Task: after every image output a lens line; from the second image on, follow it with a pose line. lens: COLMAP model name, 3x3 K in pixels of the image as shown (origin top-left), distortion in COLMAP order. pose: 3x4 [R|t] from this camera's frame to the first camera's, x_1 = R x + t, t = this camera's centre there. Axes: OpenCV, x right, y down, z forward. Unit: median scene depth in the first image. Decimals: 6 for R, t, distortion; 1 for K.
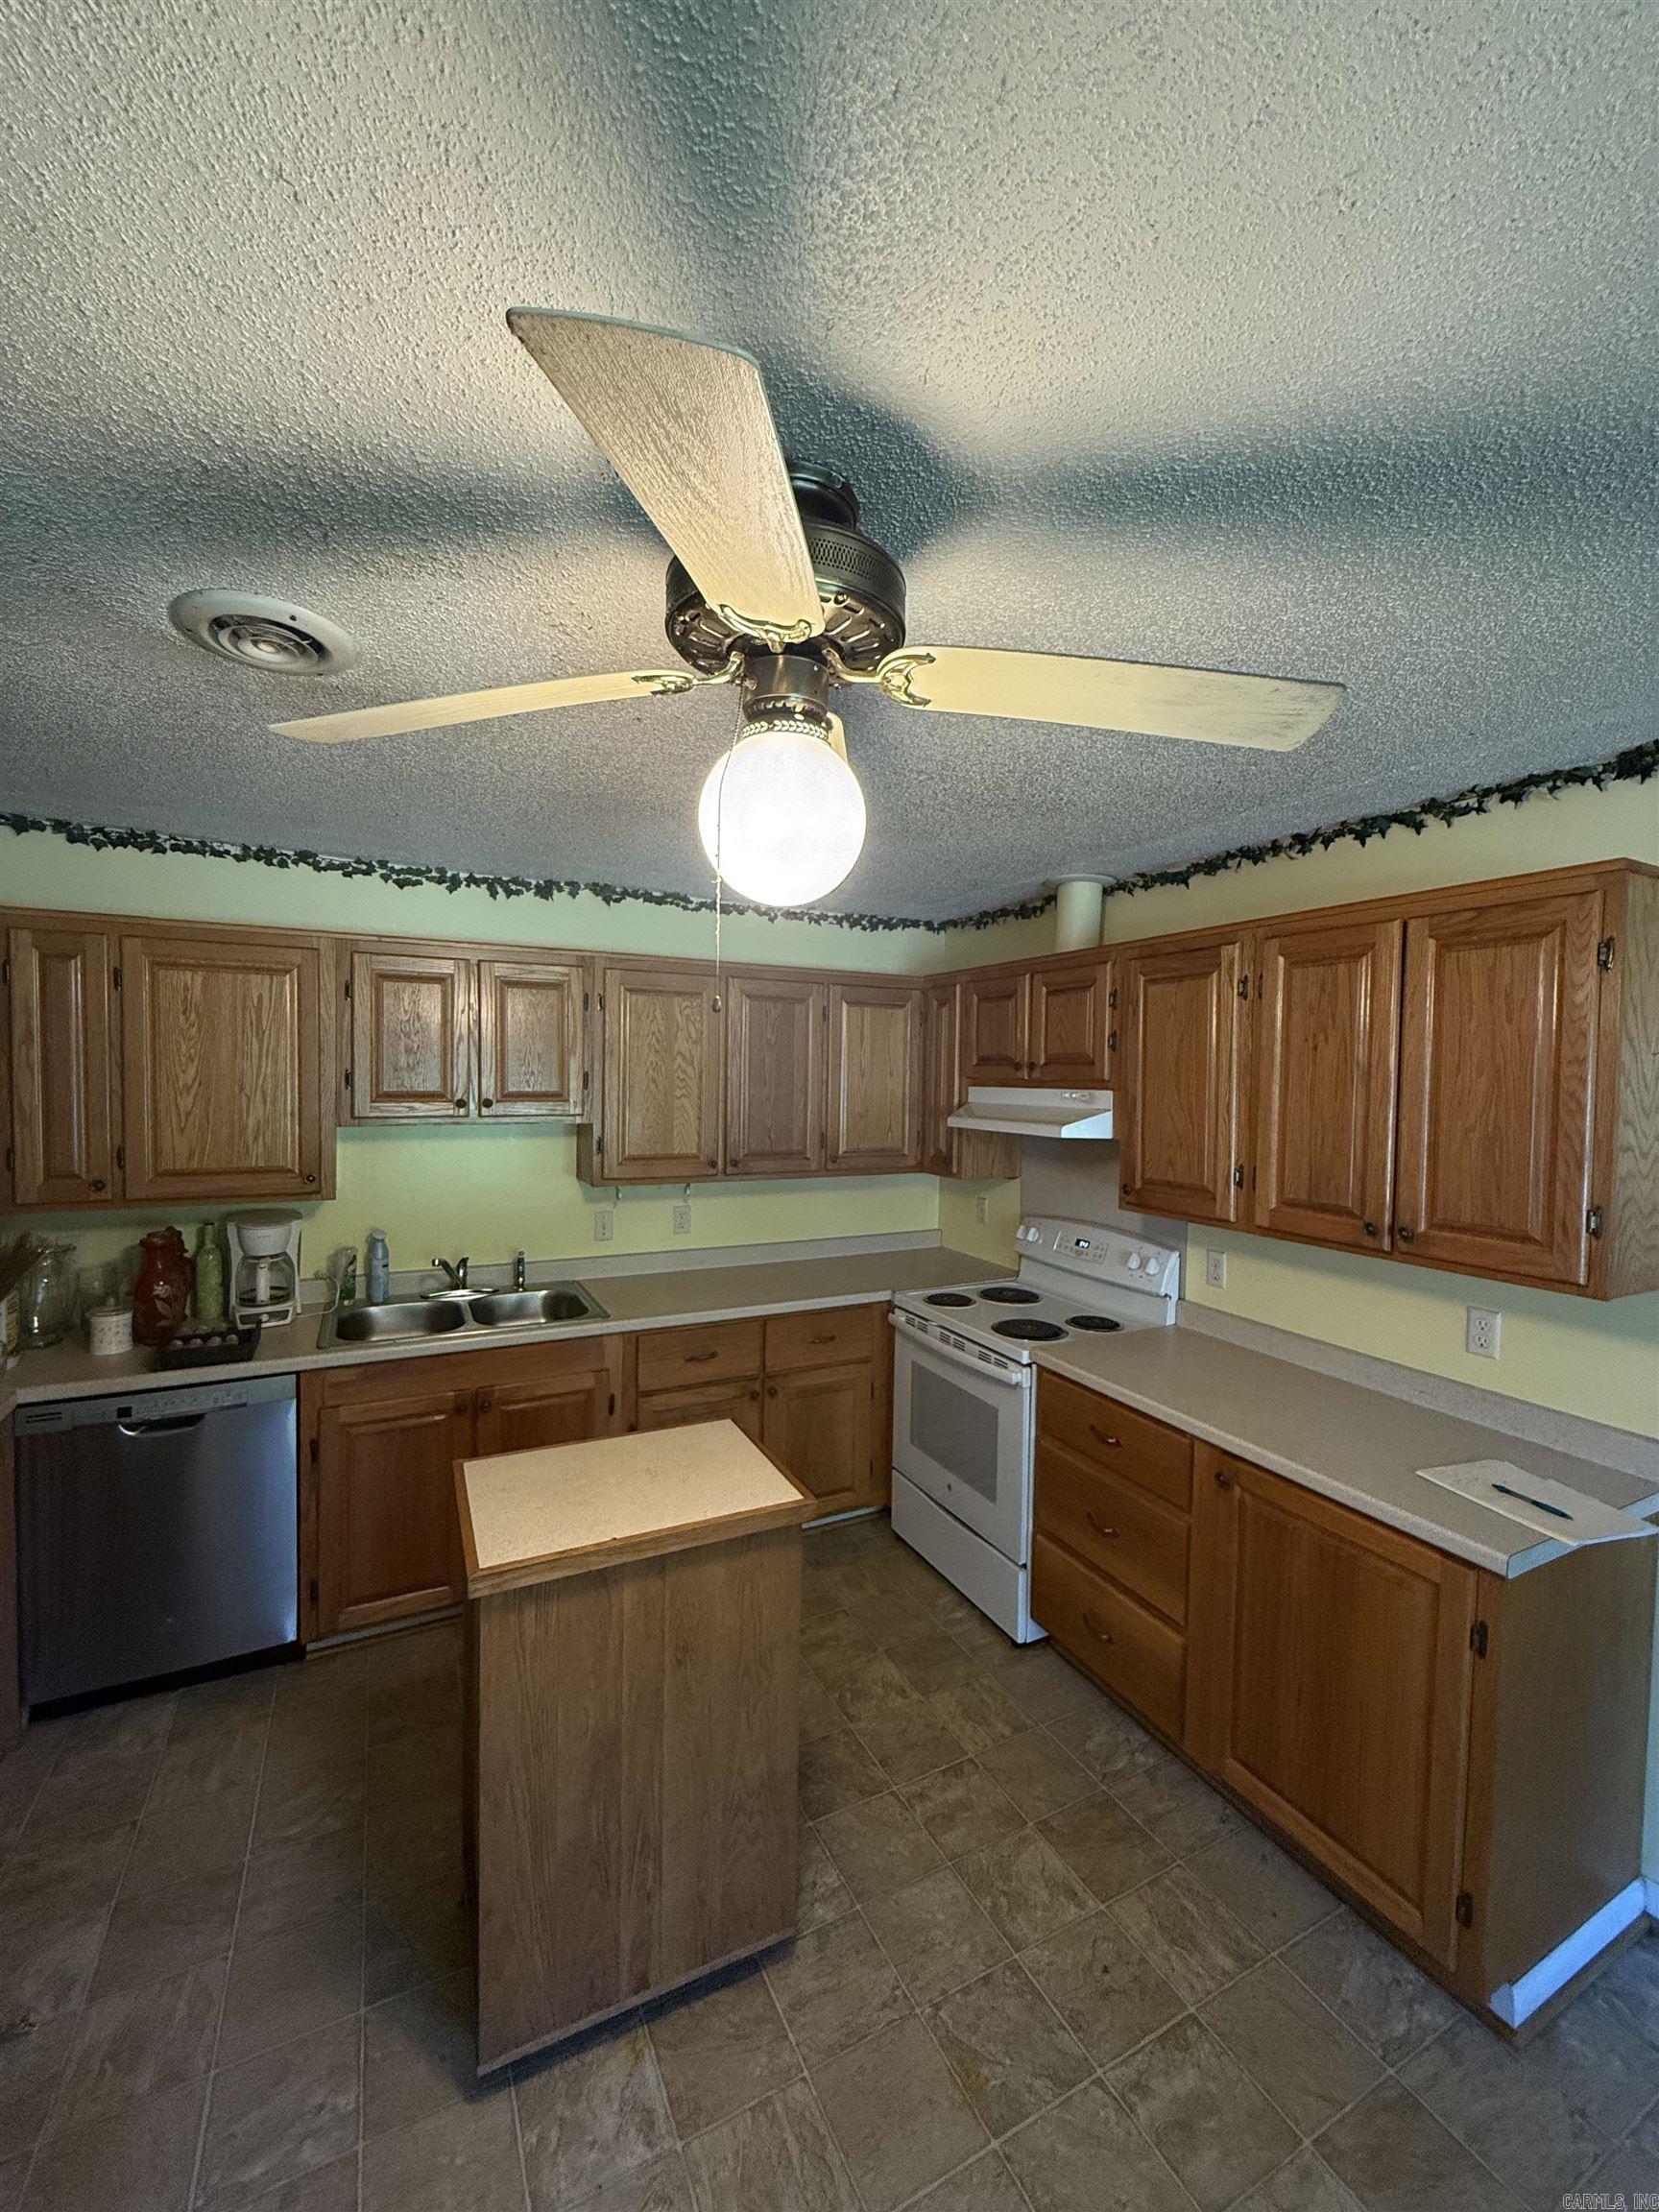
lens RADIAL K [[888.6, 0, 836.0], [0, 888.6, 1095.0], [0, 0, 1]] dist [0.000126, -0.000068]
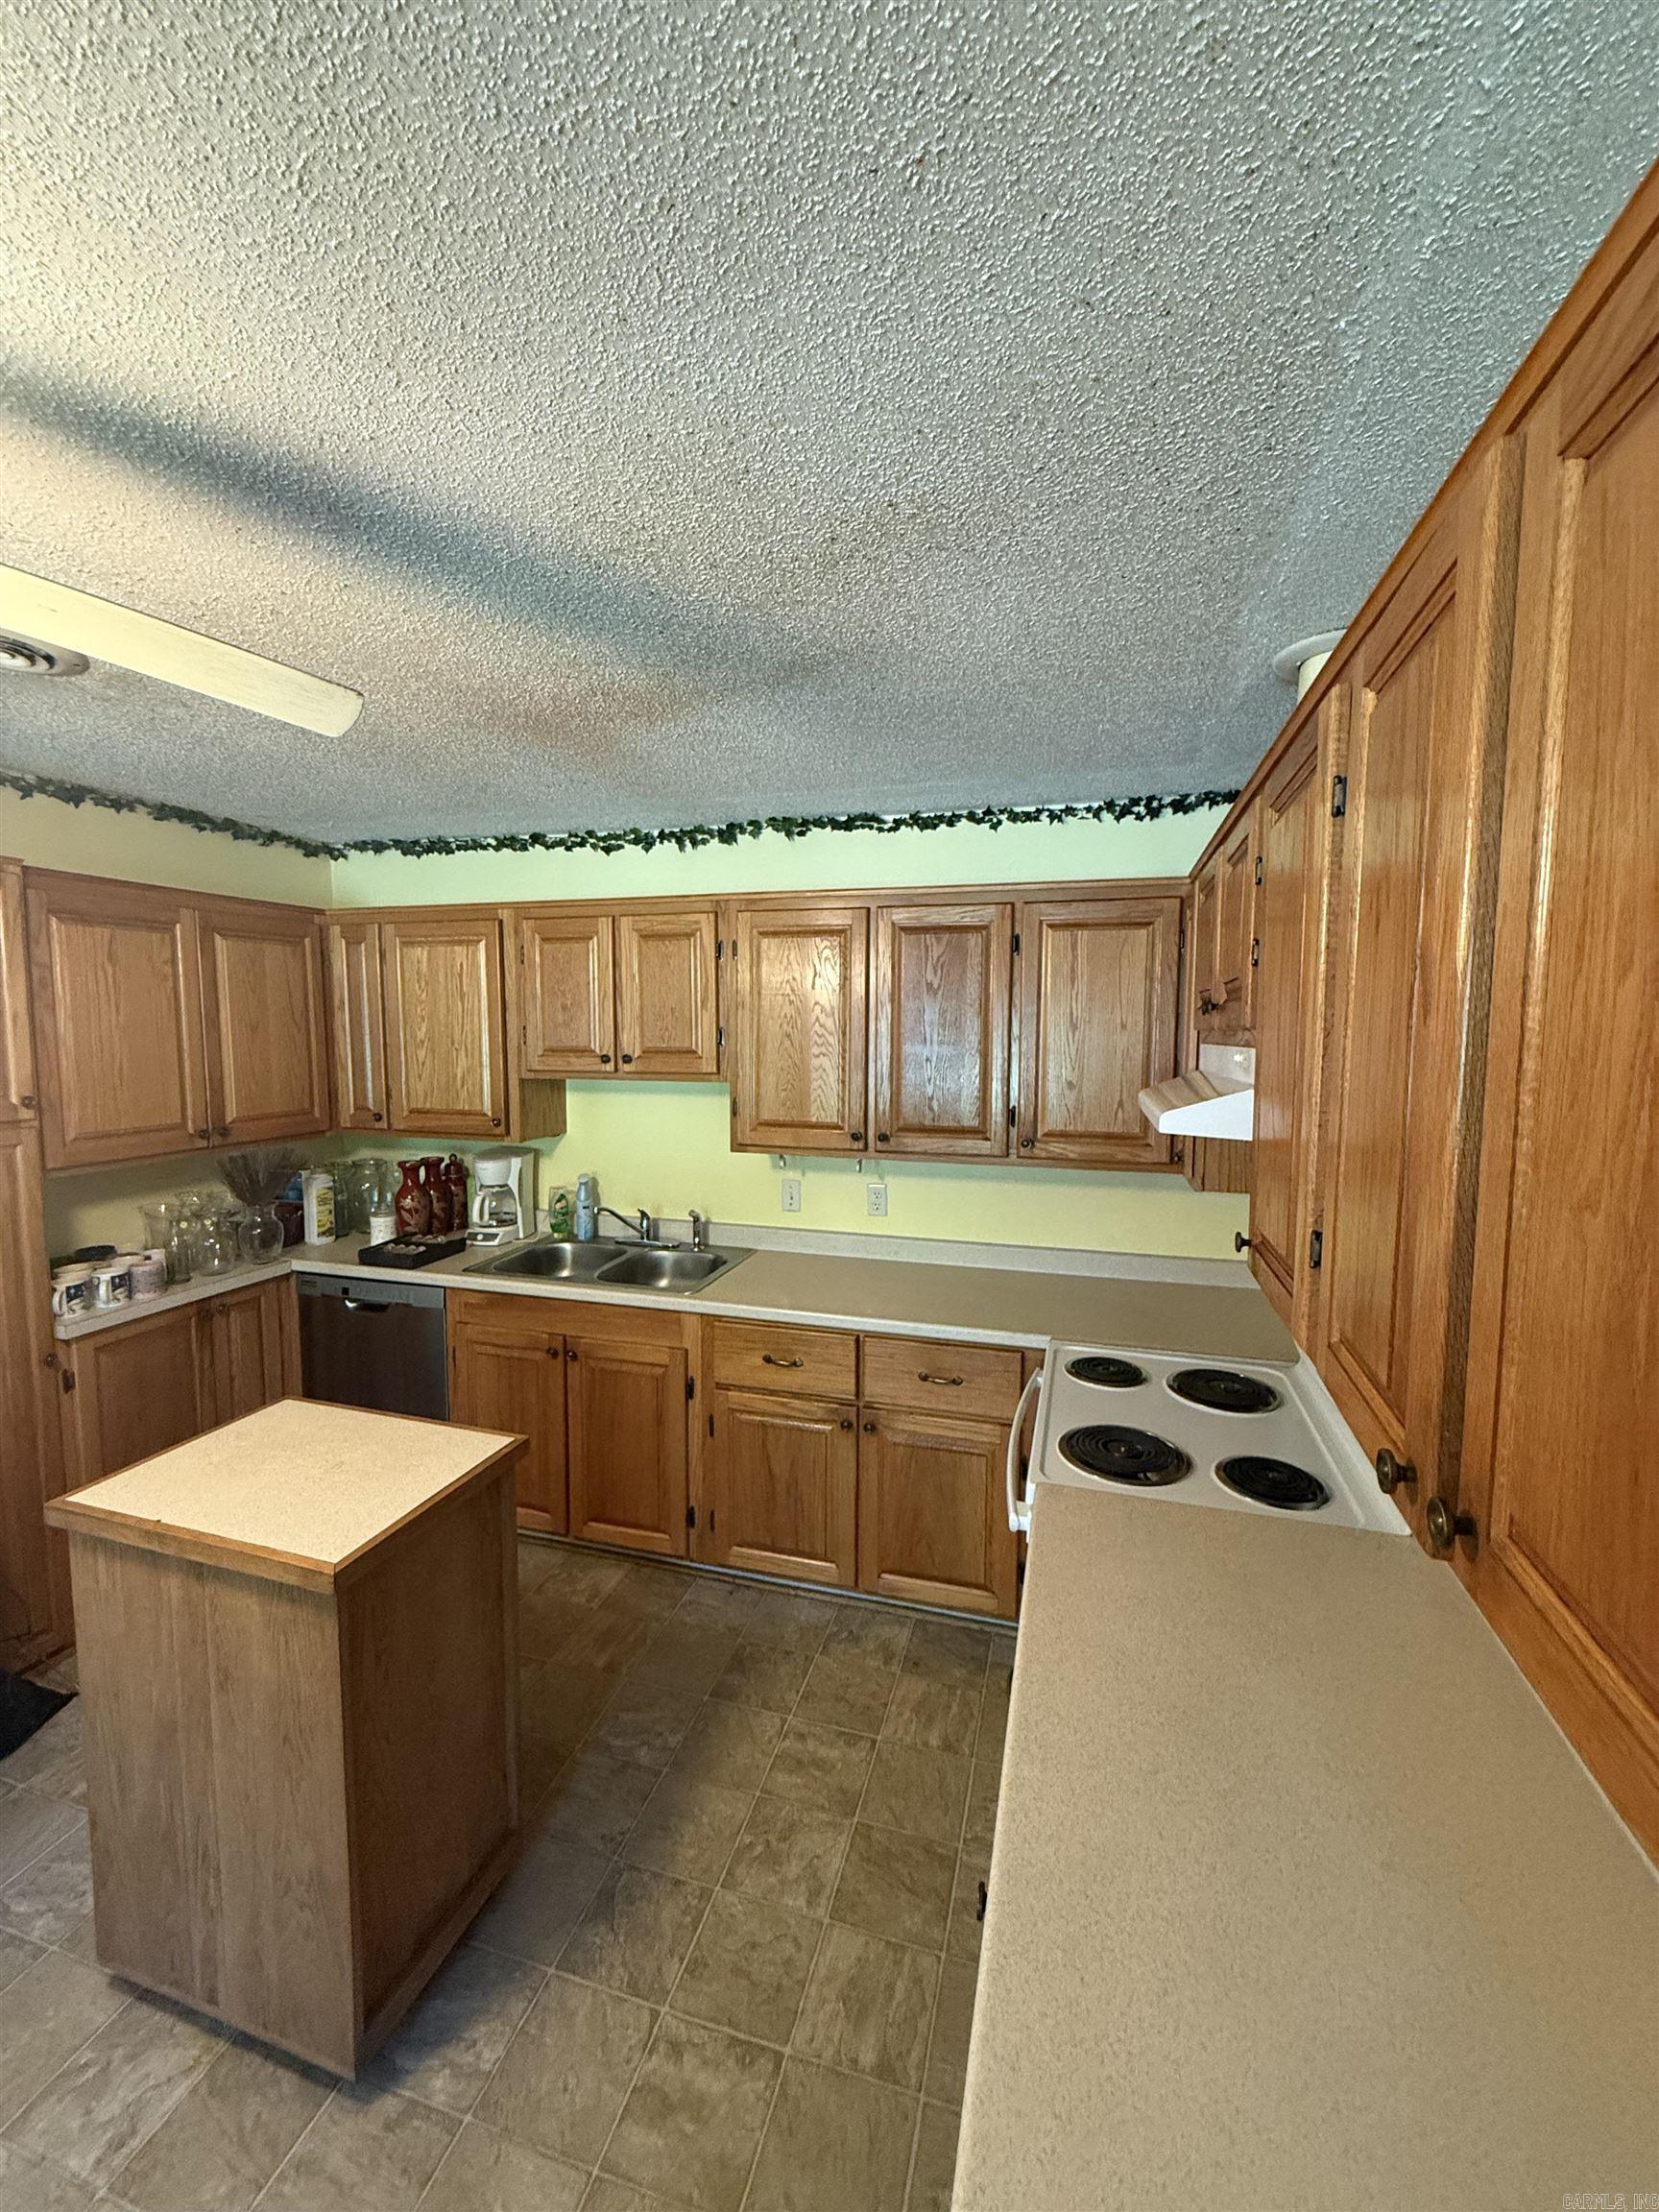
lens RADIAL K [[882.3, 0, 831.3], [0, 882.3, 1100.8], [0, 0, 1]] dist [-0.002382, -0.000050]
pose [[0.723817, 0.043724, -0.688605, 0.439307], [-0.012472, 0.998656, 0.050301, 0.003333], [0.689879, -0.027821, 0.723390, 0.419798]]
